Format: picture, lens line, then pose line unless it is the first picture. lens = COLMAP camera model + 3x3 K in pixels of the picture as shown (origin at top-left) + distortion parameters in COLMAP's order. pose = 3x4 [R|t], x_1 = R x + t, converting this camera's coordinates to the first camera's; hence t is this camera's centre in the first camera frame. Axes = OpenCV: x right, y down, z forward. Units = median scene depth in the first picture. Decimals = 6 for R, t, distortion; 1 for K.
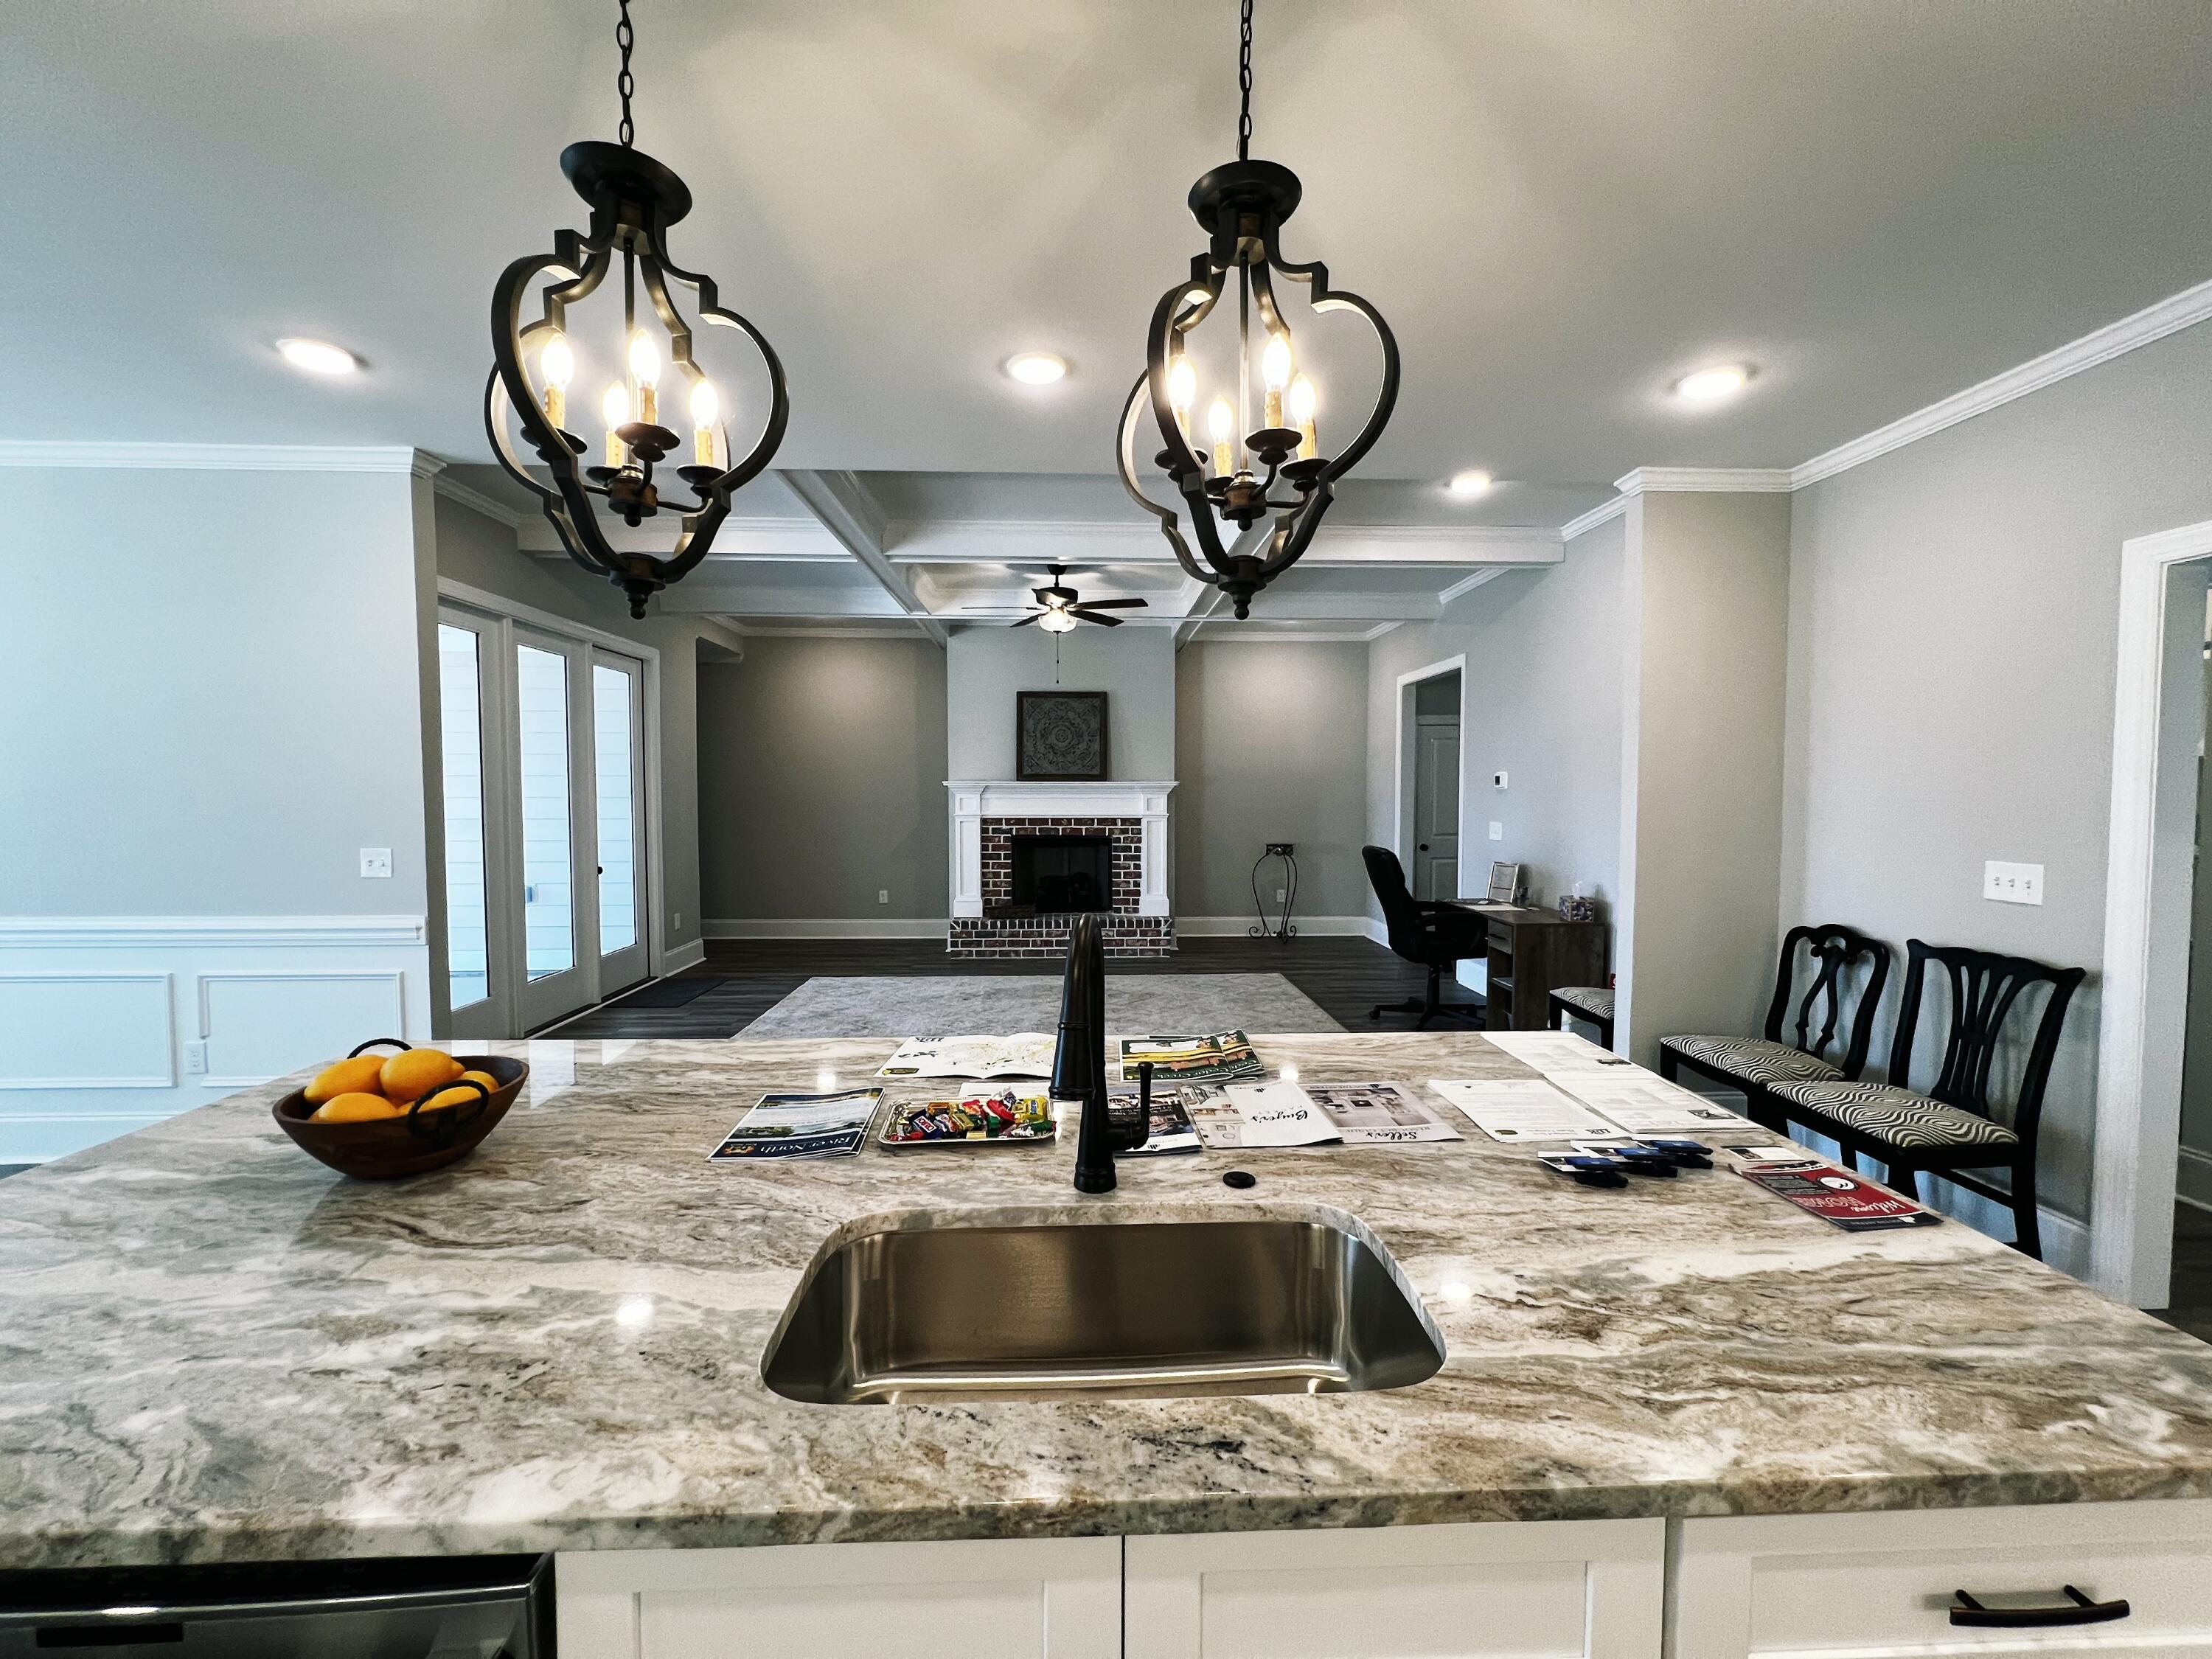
lens RADIAL K [[880.2, 0, 1106.1], [0, 880.2, 830.2], [0, 0, 1]] dist [-0.001013, 0.000277]
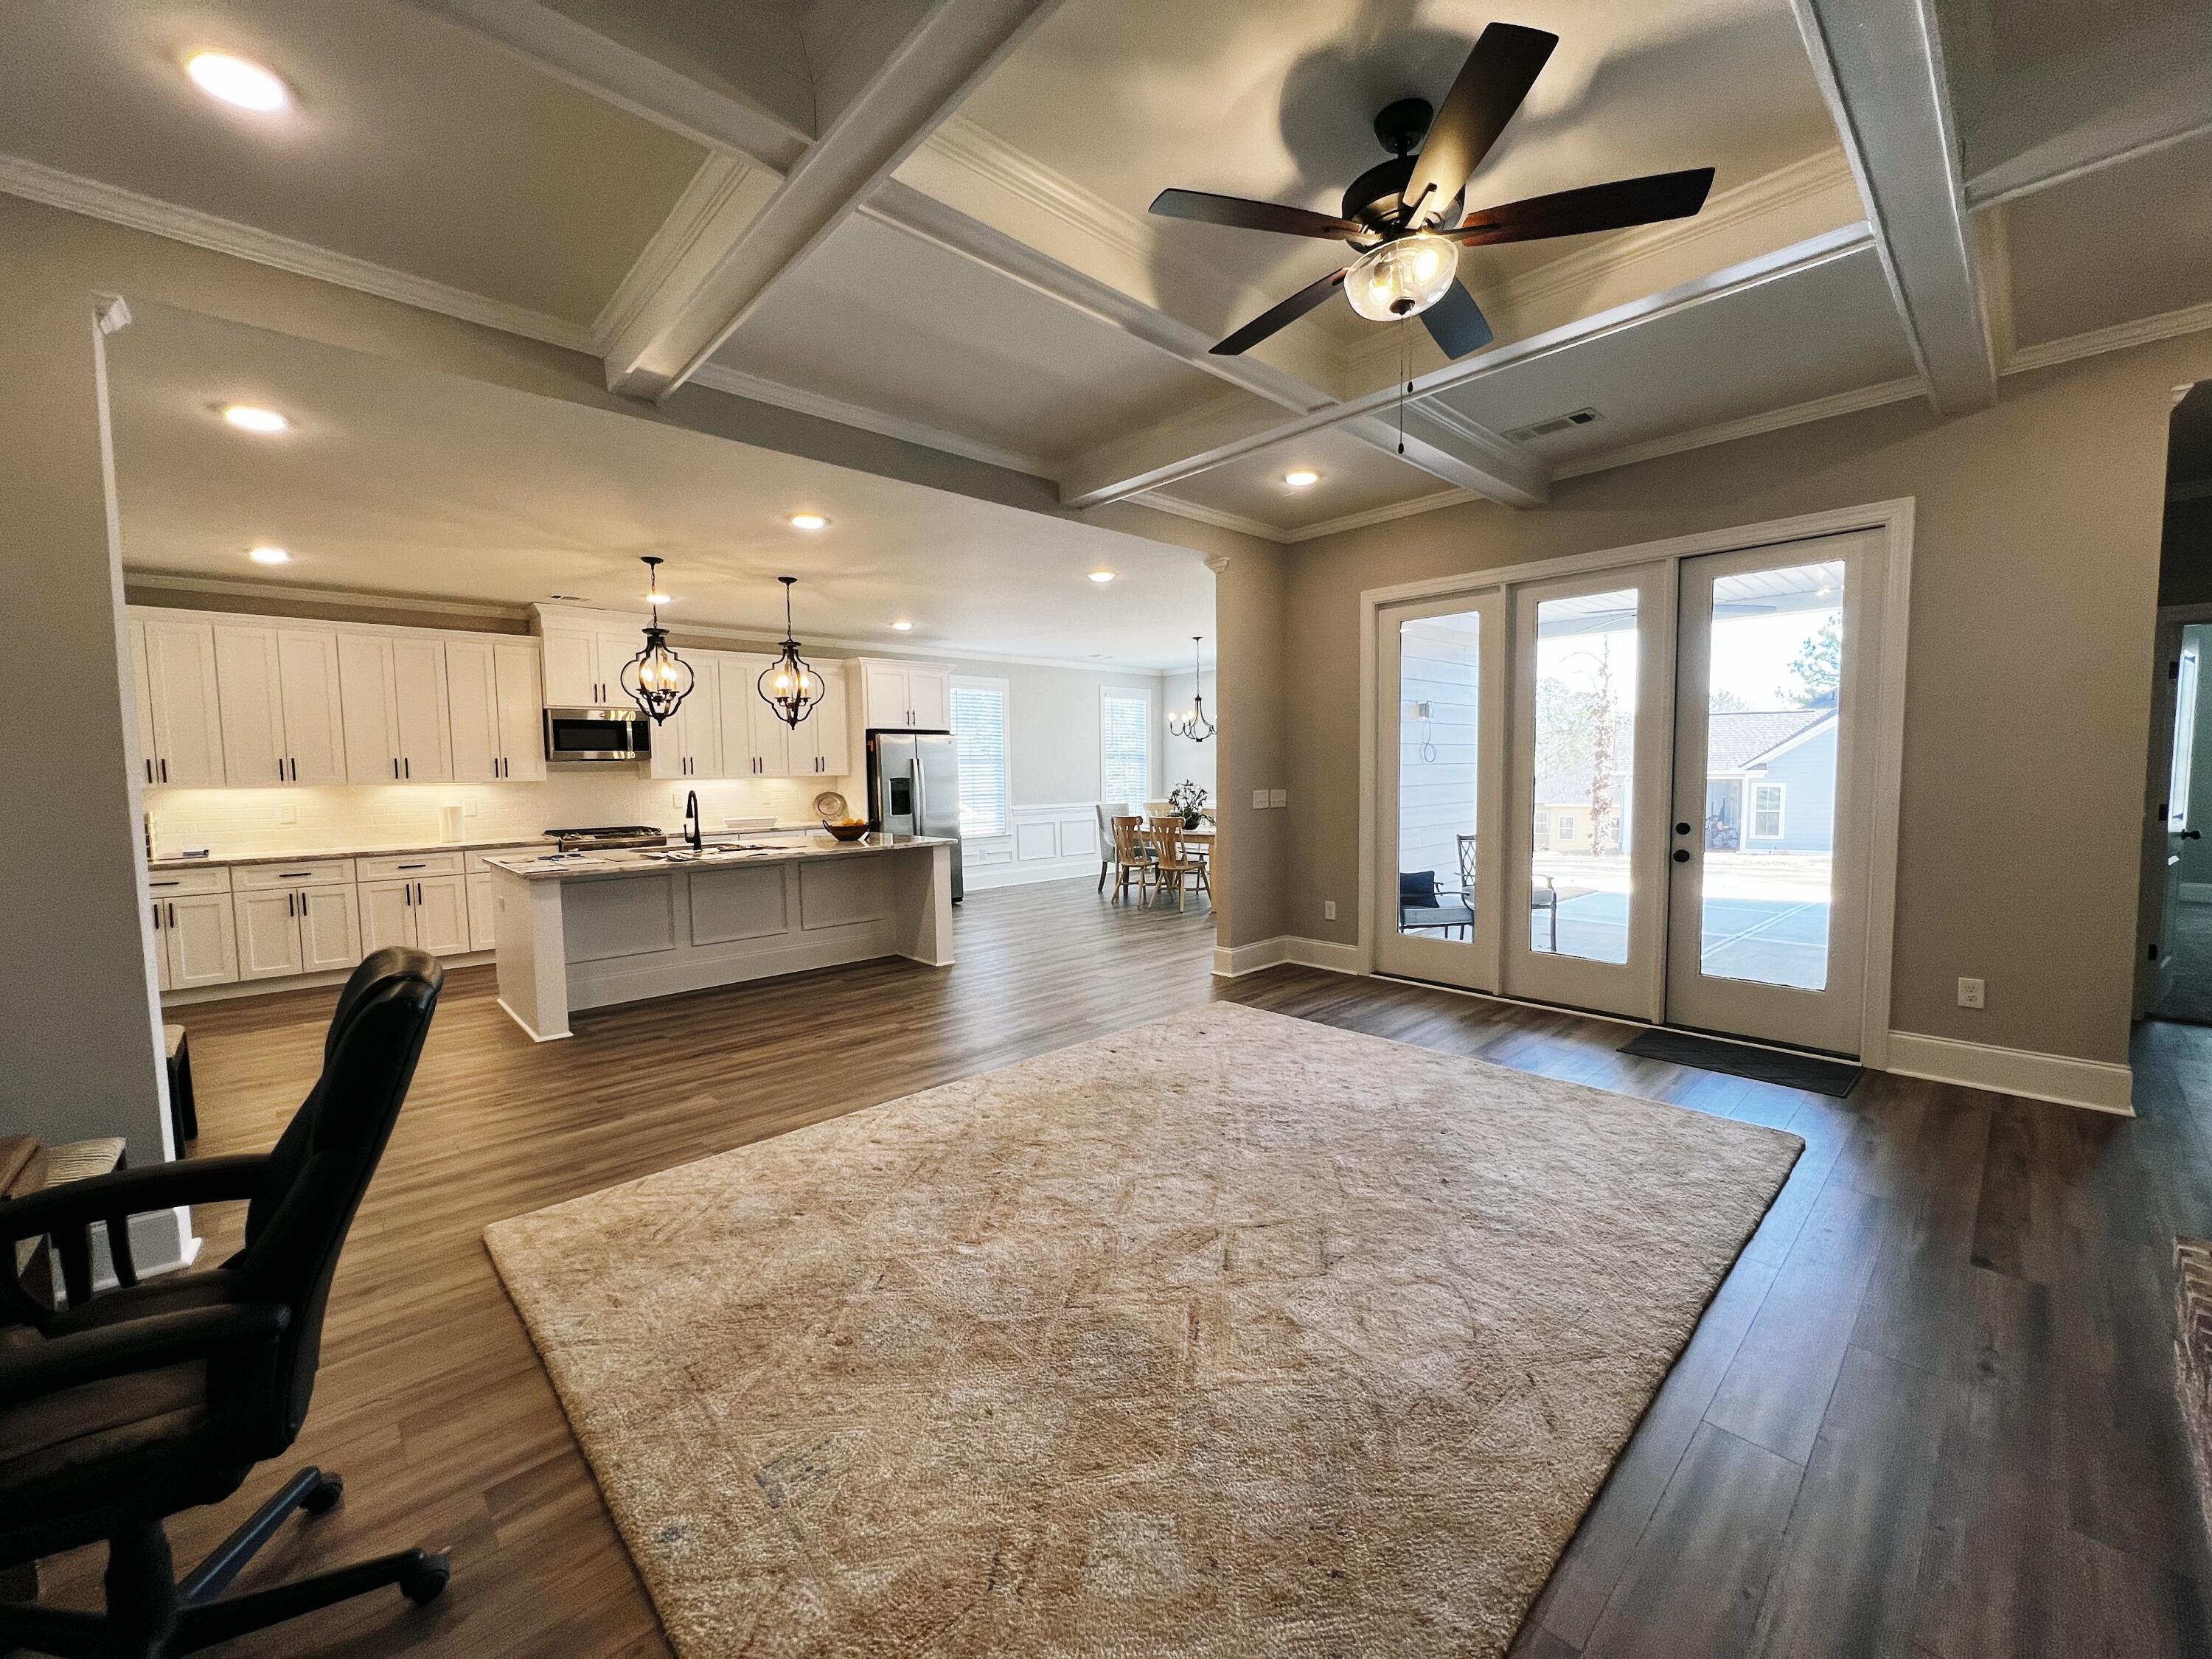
lens RADIAL K [[880.2, 0, 1106.1], [0, 880.2, 830.2], [0, 0, 1]] dist [-0.001013, 0.000277]
pose [[-0.754915, 0.056296, -0.653402, 0.221729], [-0.016669, 0.994340, 0.104930, -0.036802], [0.655611, 0.090105, -0.749703, 0.940814]]
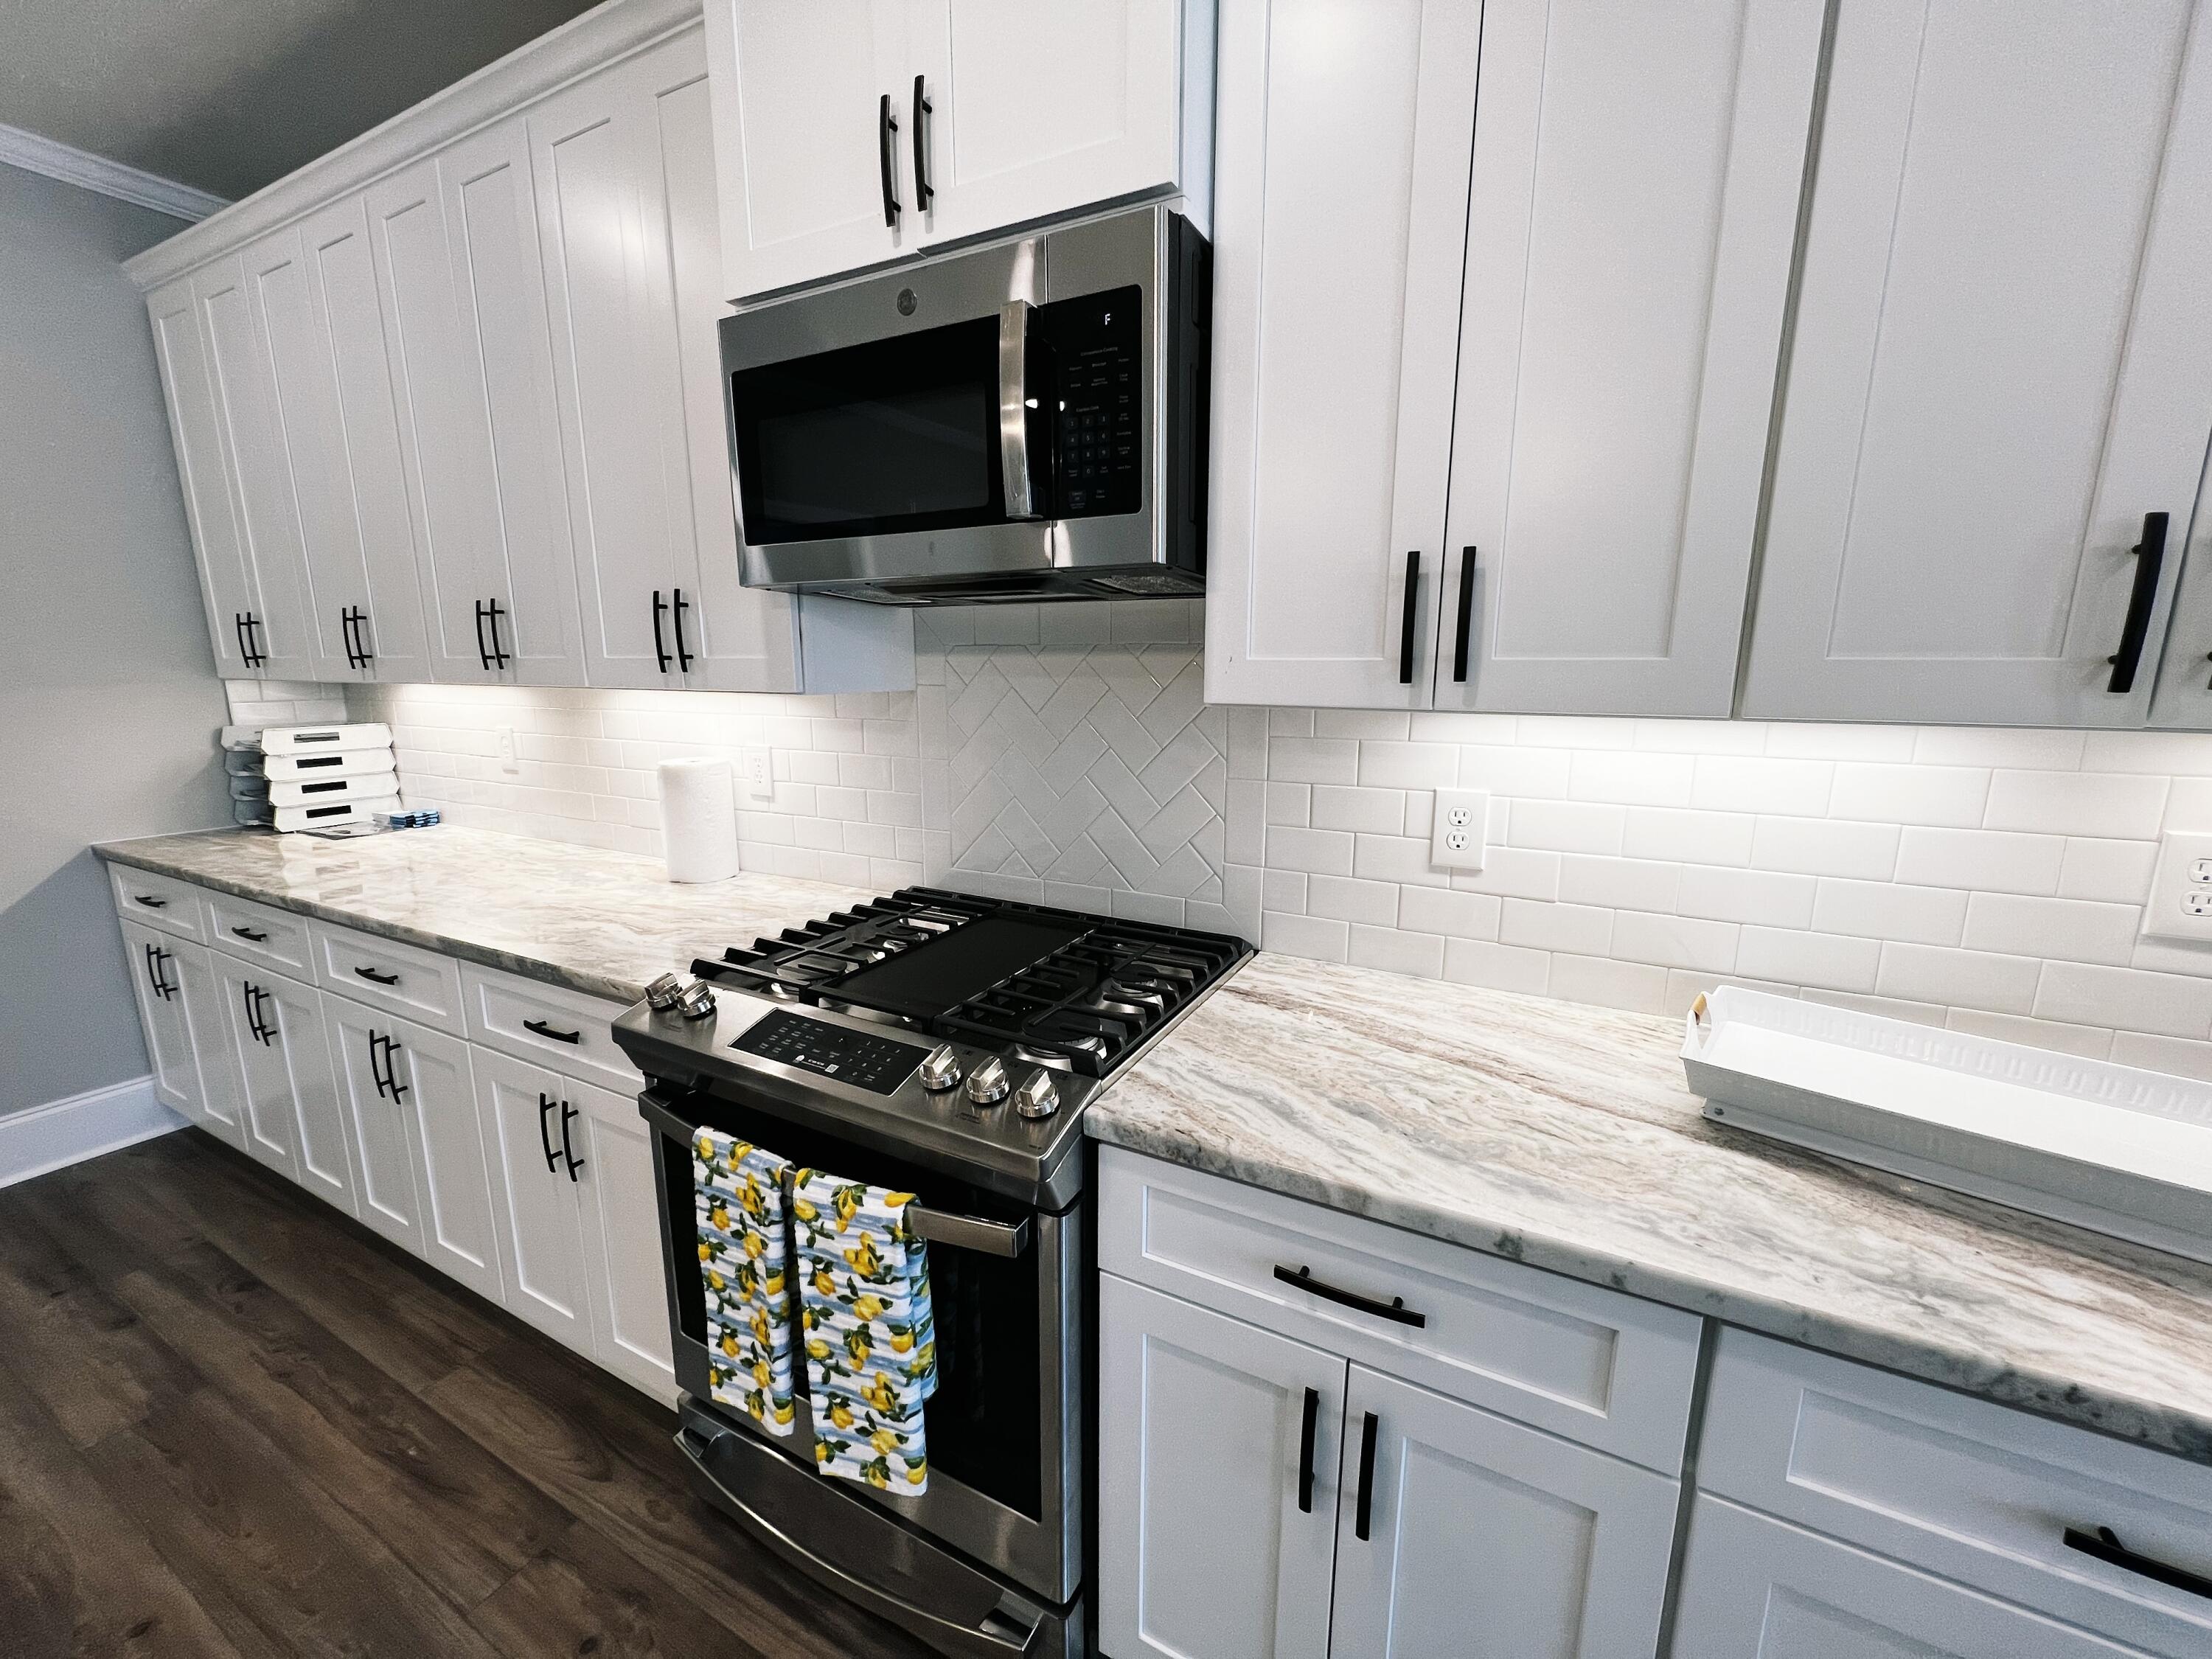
lens RADIAL K [[880.2, 0, 1106.1], [0, 880.2, 830.2], [0, 0, 1]] dist [-0.001013, 0.000277]
pose [[-0.864337, -0.099081, 0.493057, -0.098105], [0.019262, 0.973160, 0.229324, 0.002524], [-0.502545, 0.207710, -0.839229, 0.031096]]
